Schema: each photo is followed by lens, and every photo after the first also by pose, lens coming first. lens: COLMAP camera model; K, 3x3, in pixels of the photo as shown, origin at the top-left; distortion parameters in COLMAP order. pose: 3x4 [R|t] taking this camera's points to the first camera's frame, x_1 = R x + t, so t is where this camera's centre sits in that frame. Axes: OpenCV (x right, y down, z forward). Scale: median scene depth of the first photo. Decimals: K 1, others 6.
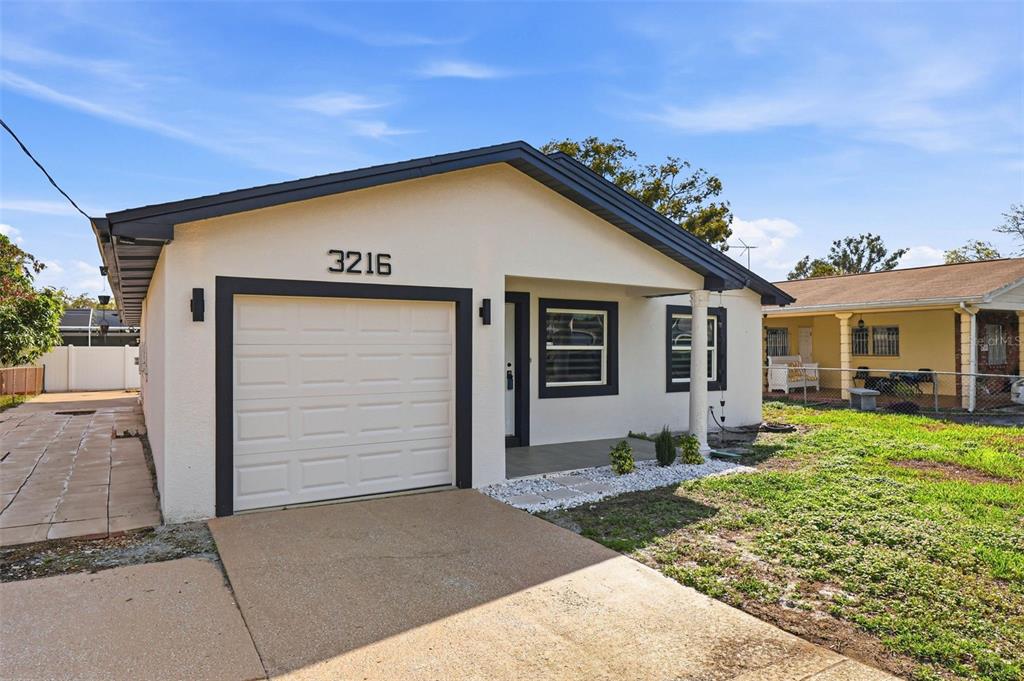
lens RADIAL K [[650.2, 0, 520.1], [0, 650.2, 342.8], [0, 0, 1]] dist [-0.008344, 0.003040]
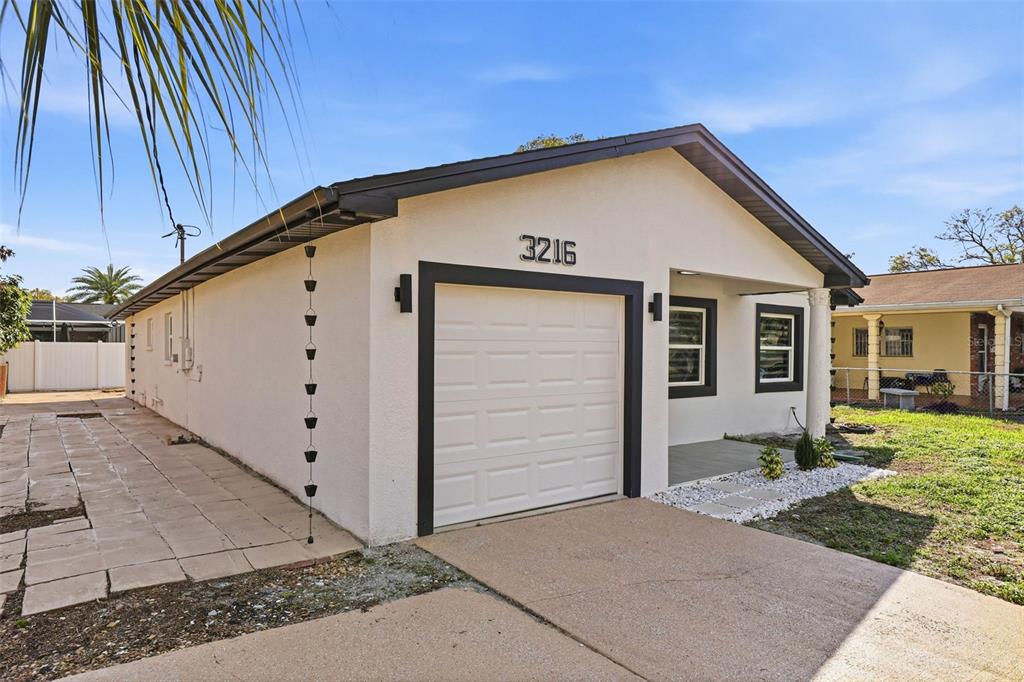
lens RADIAL K [[650.2, 0, 505.3], [0, 650.2, 350.7], [0, 0, 1]] dist [-0.008344, 0.003040]
pose [[0.995871, 0.005945, 0.090589, -0.350895], [-0.007170, 0.999887, 0.013209, 0.004176], [-0.090501, -0.013804, 0.995801, 0.096956]]
